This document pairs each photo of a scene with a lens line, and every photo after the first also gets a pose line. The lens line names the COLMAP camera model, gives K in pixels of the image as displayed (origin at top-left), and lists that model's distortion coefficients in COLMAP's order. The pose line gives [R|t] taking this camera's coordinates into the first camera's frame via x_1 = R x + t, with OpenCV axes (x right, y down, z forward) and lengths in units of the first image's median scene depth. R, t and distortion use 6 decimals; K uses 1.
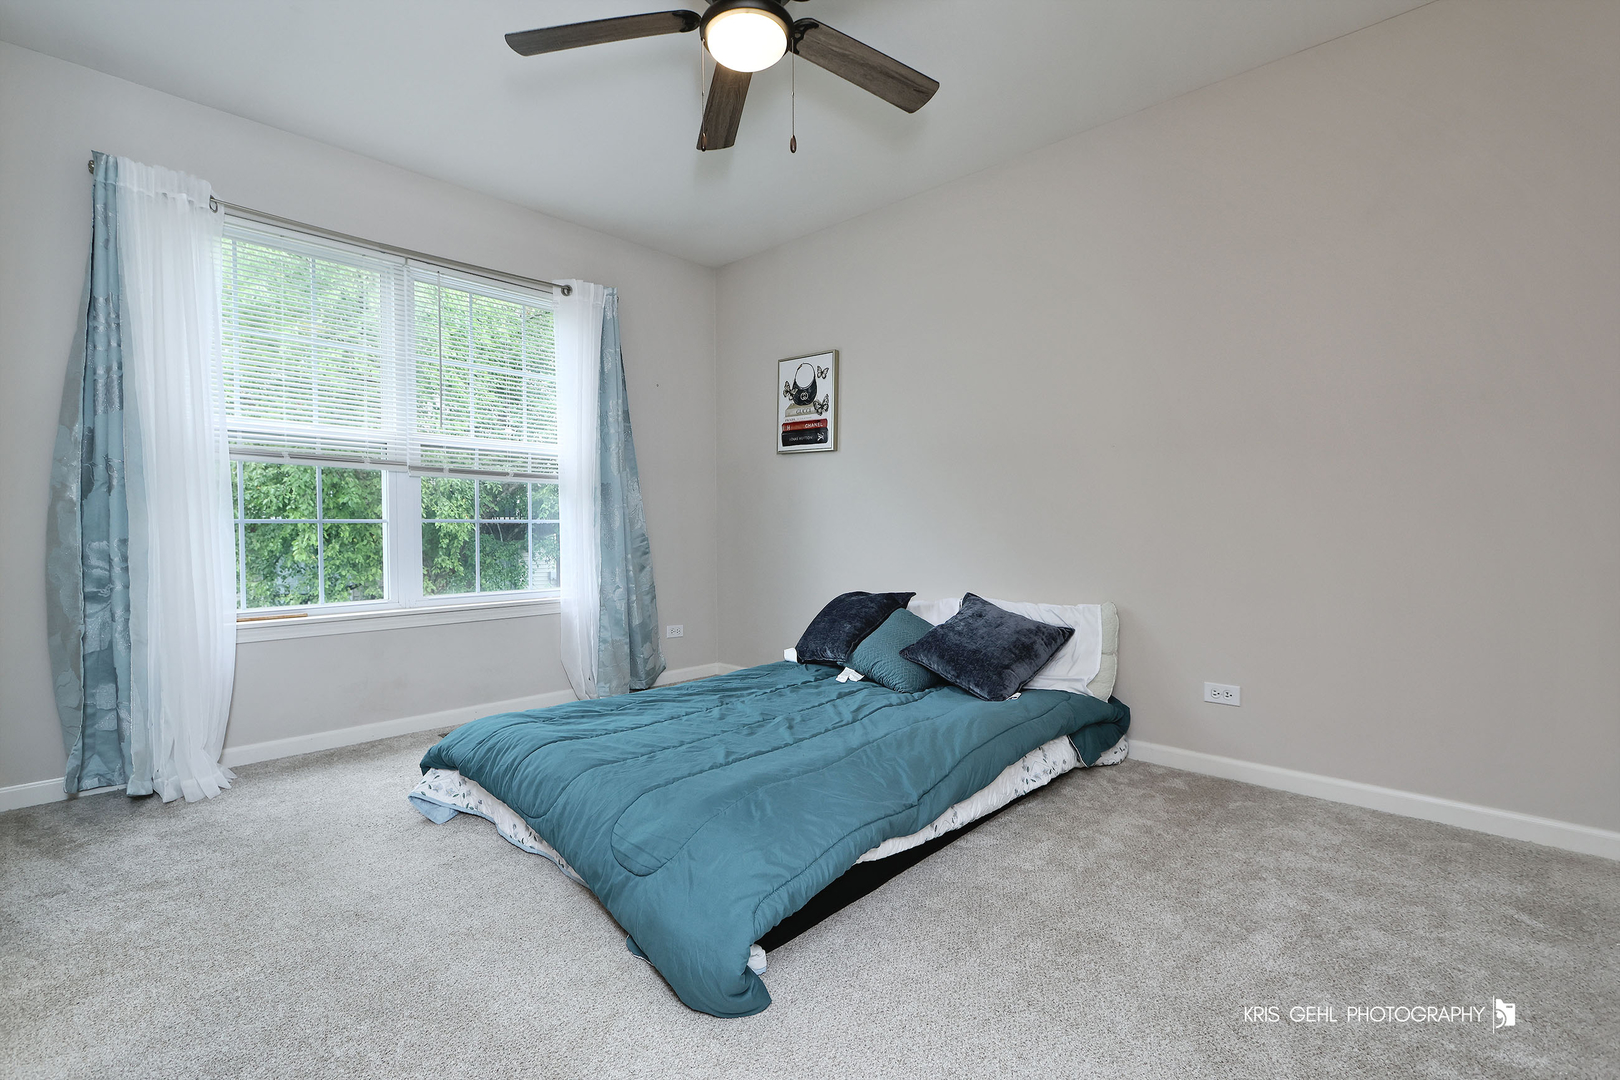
lens RADIAL K [[727.2, 0, 800.8], [0, 727.2, 537.2], [0, 0, 1]] dist [-0.000630, -0.000074]
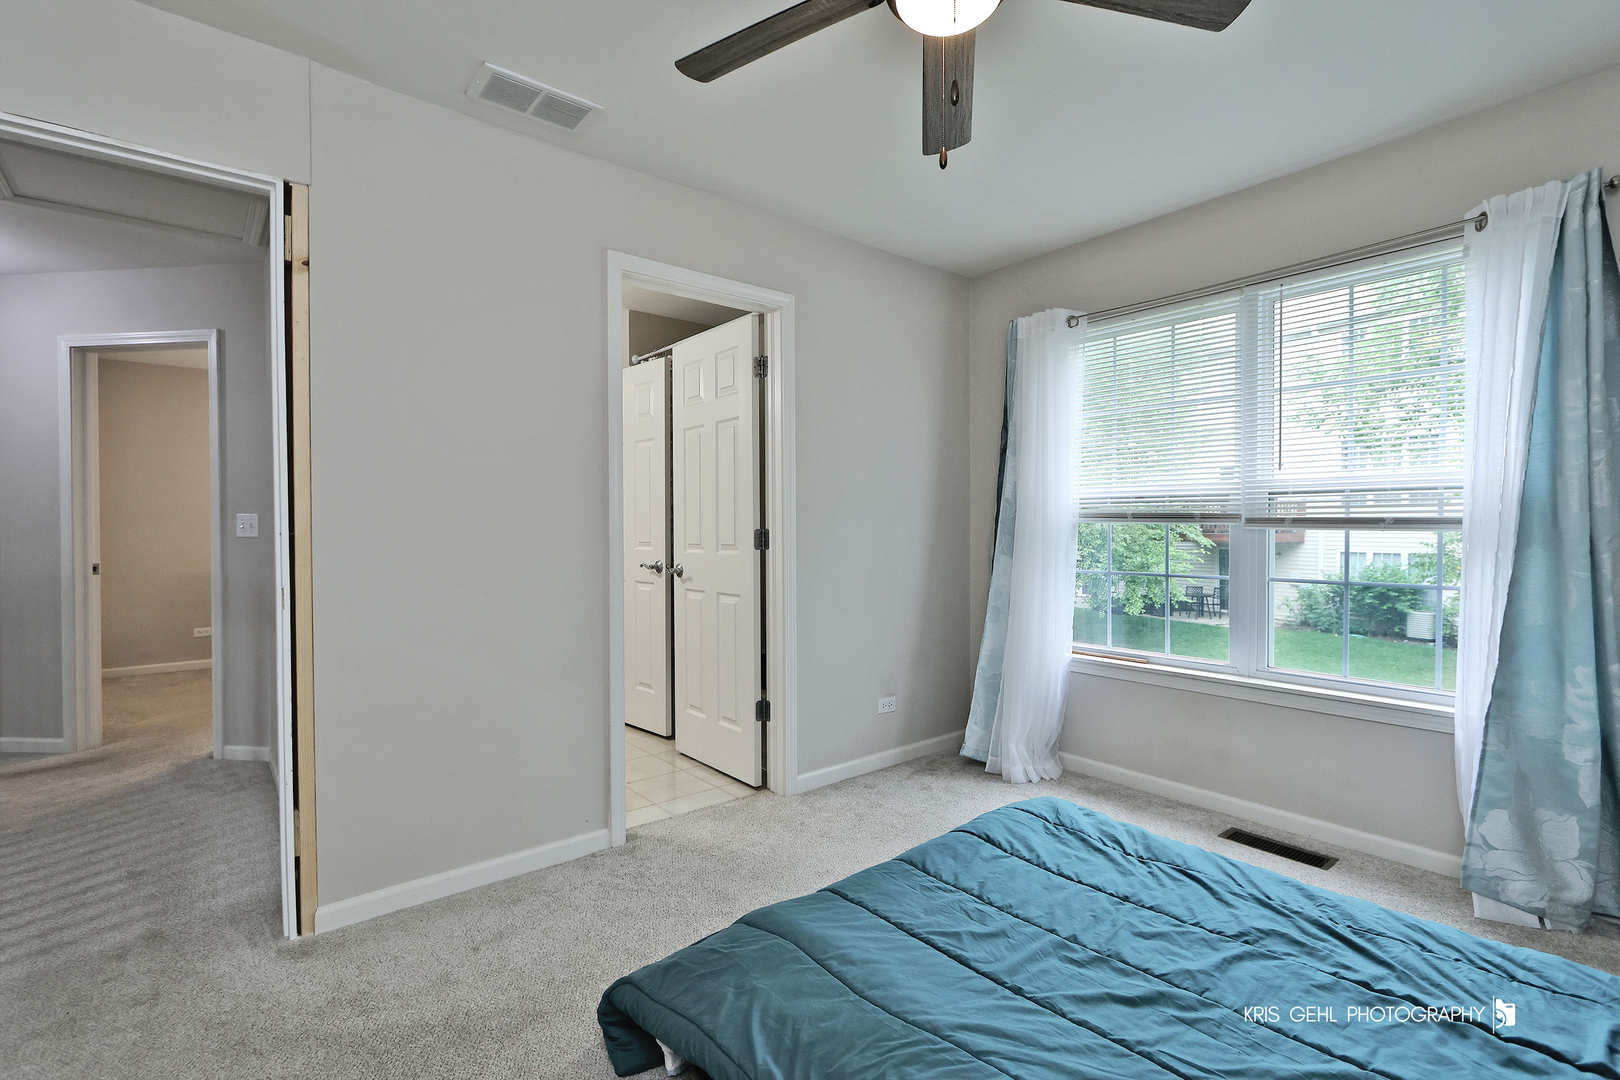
lens RADIAL K [[727.2, 0, 800.8], [0, 727.2, 537.2], [0, 0, 1]] dist [-0.000630, -0.000074]
pose [[-0.119852, 0.017139, -0.992644, 0.583830], [-0.010743, 0.999770, 0.018559, -0.119171], [0.992734, 0.012889, -0.119641, 0.793355]]
